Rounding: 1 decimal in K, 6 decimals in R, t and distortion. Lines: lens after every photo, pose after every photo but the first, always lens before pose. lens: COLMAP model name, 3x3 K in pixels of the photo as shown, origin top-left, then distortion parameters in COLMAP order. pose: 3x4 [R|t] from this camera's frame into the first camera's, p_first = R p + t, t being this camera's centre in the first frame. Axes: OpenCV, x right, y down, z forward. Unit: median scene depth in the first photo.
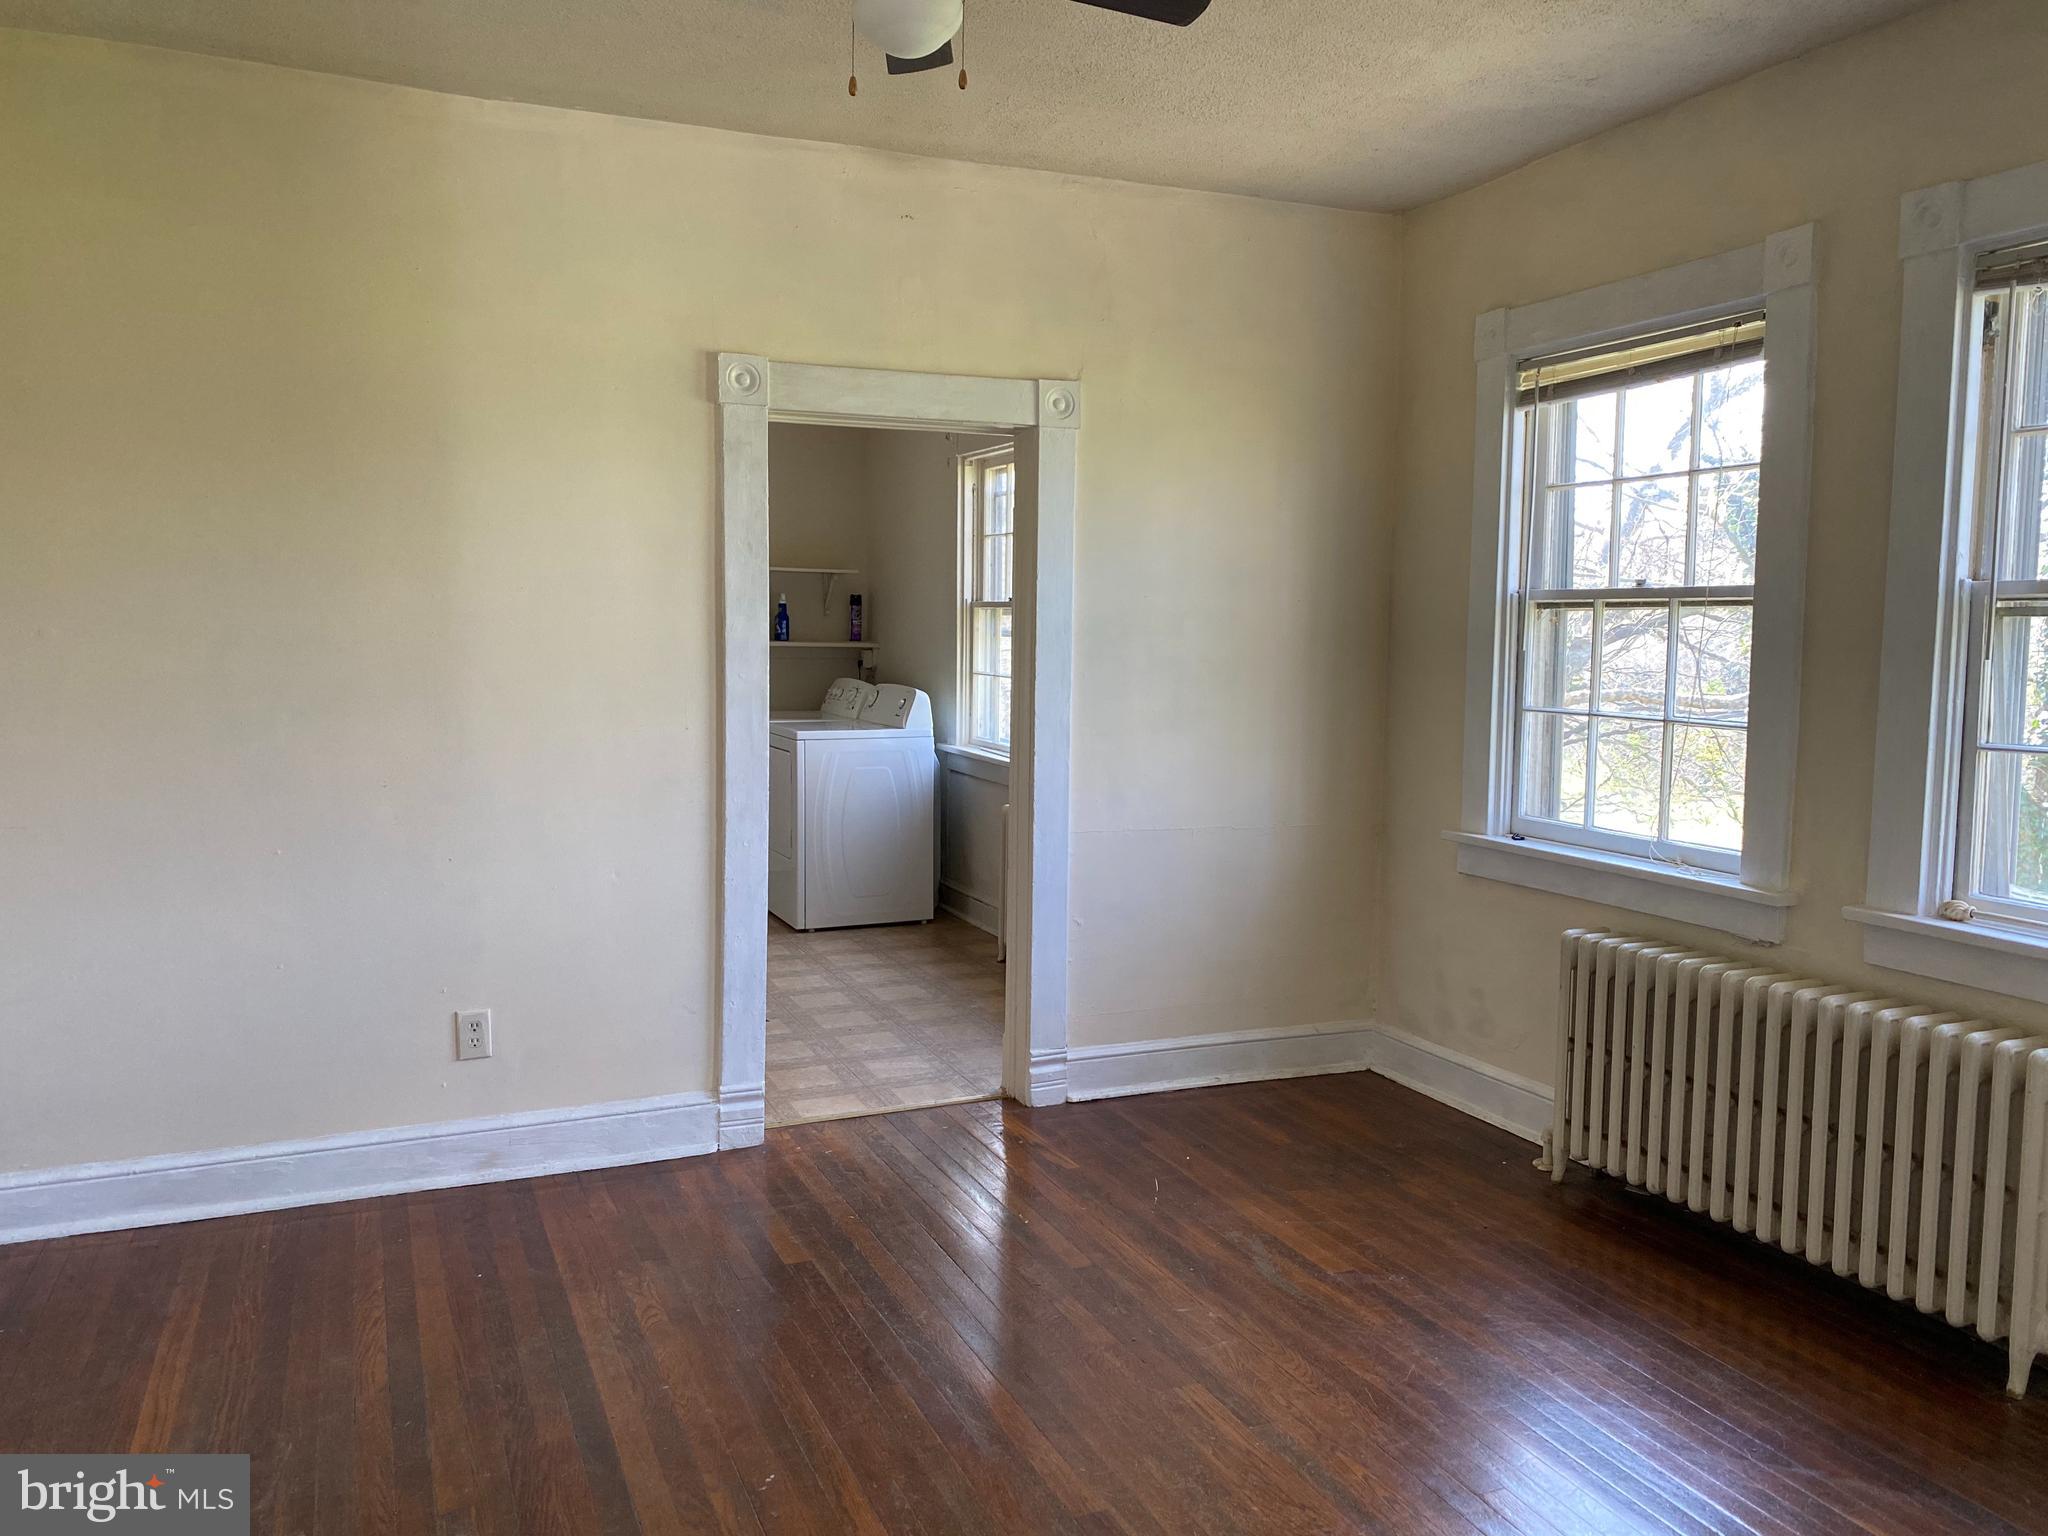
lens RADIAL K [[1569.2, 0, 1023.3], [0, 1569.2, 767.2], [0, 0, 1]] dist [0.007412, -0.001117]
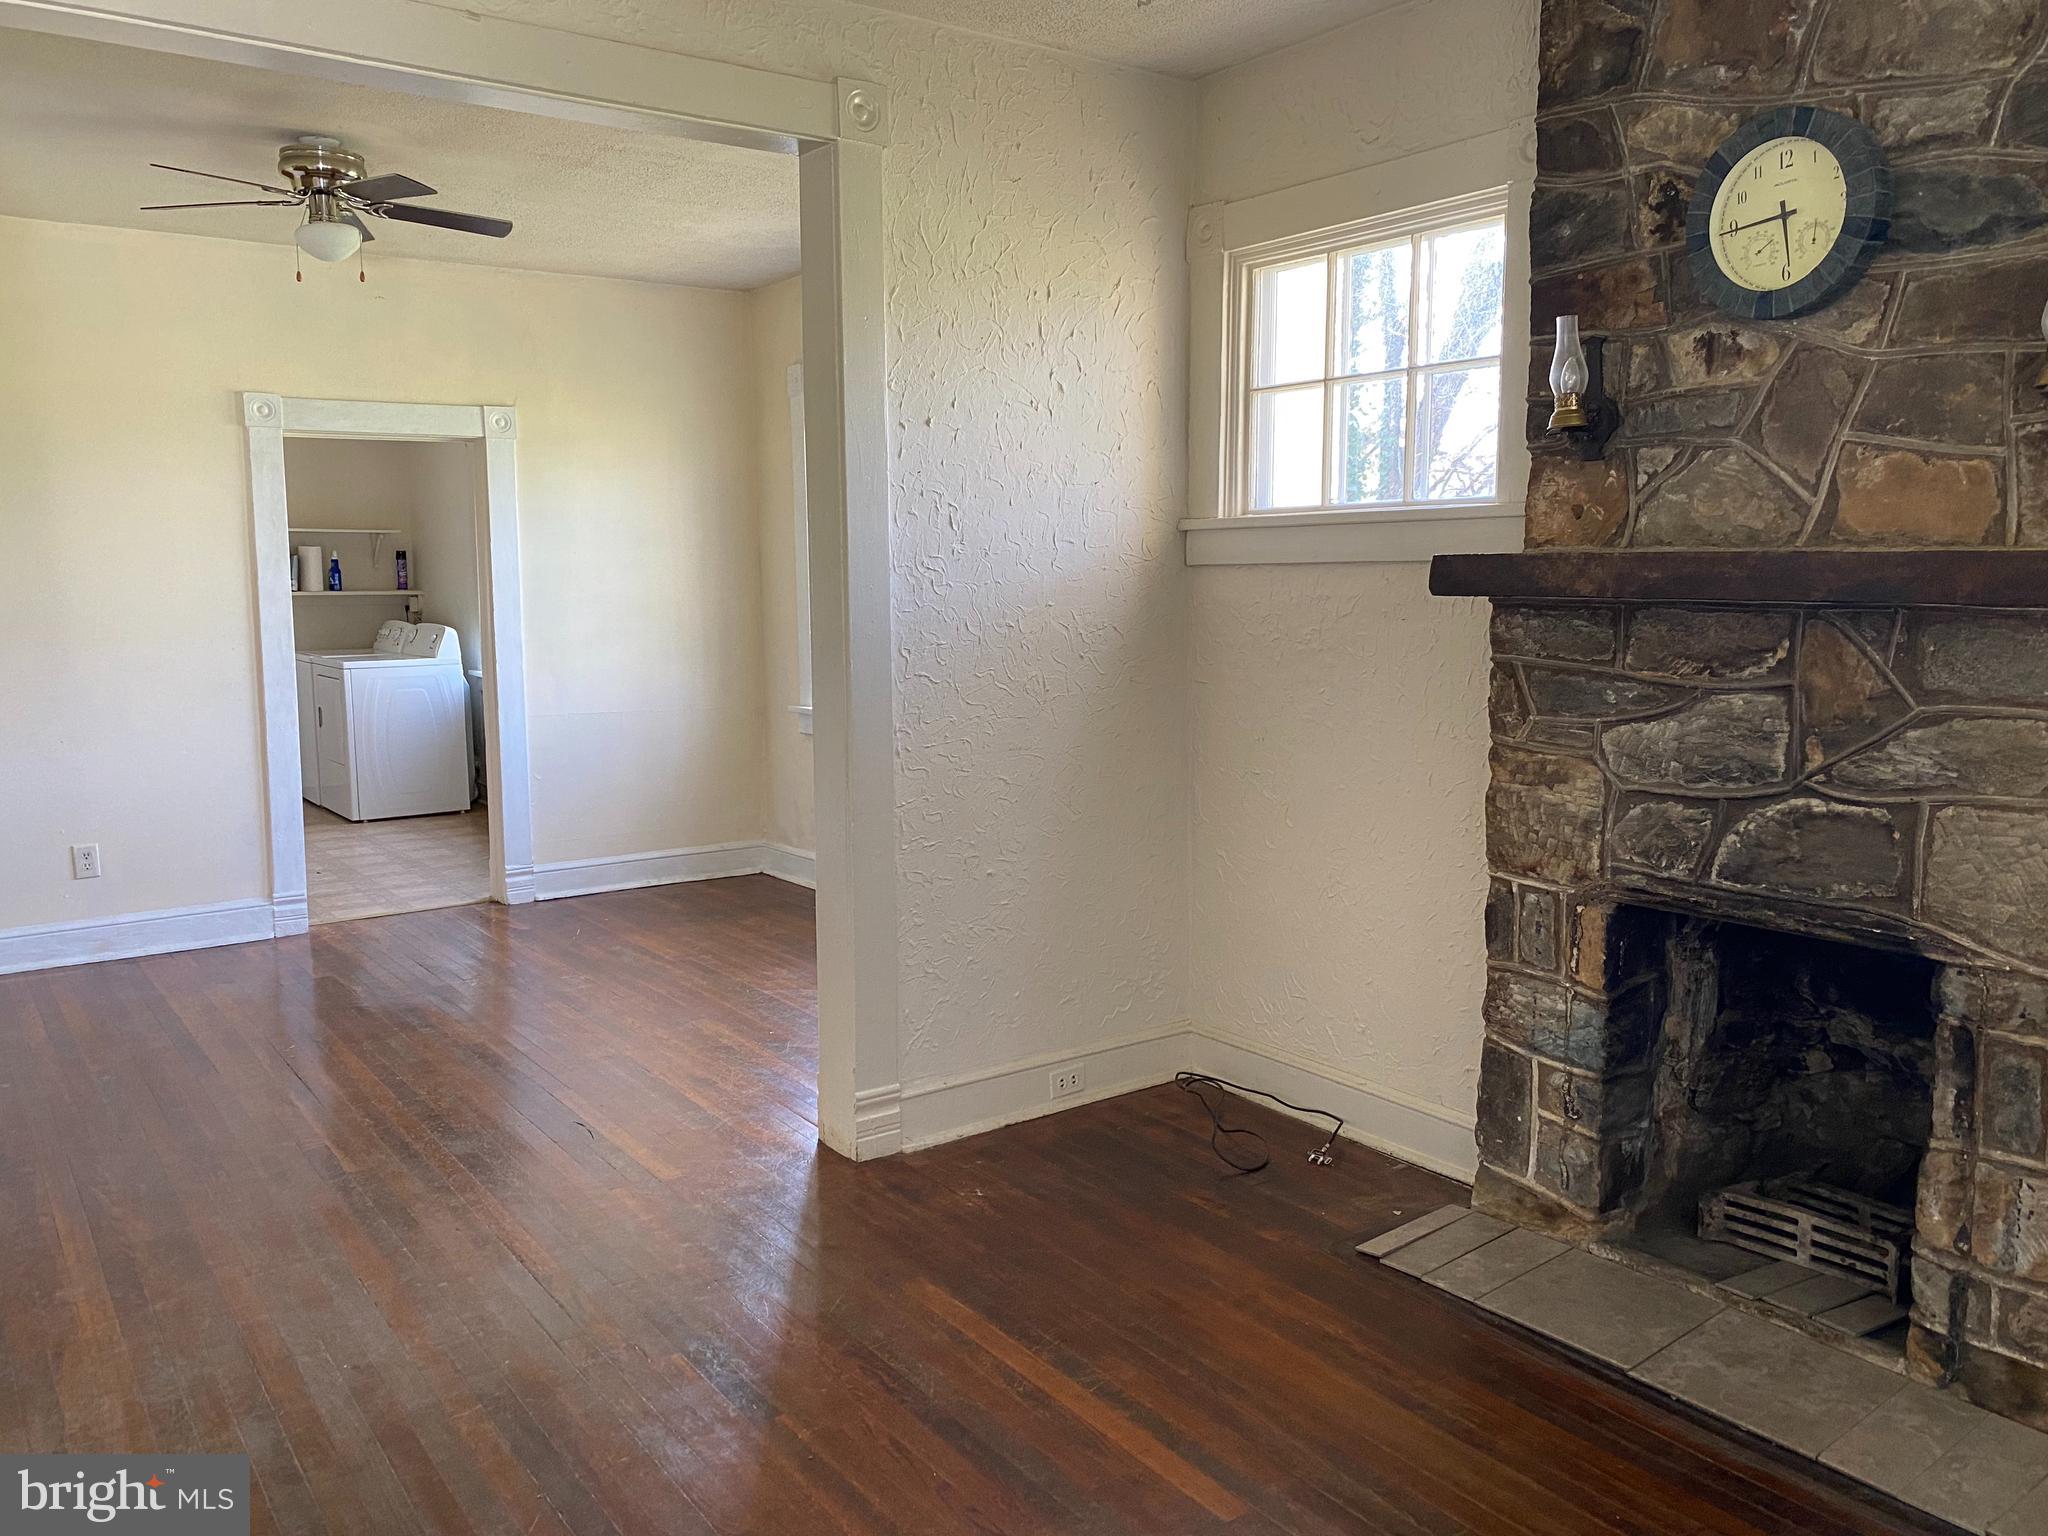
lens RADIAL K [[1569.2, 0, 1024.3], [0, 1569.2, 754.2], [0, 0, 1]] dist [0.007412, -0.001117]
pose [[0.972467, -0.045684, 0.228518, 0.152167], [0.039554, 0.998726, 0.031335, 0.052914], [-0.229658, -0.021434, 0.973035, -0.560133]]
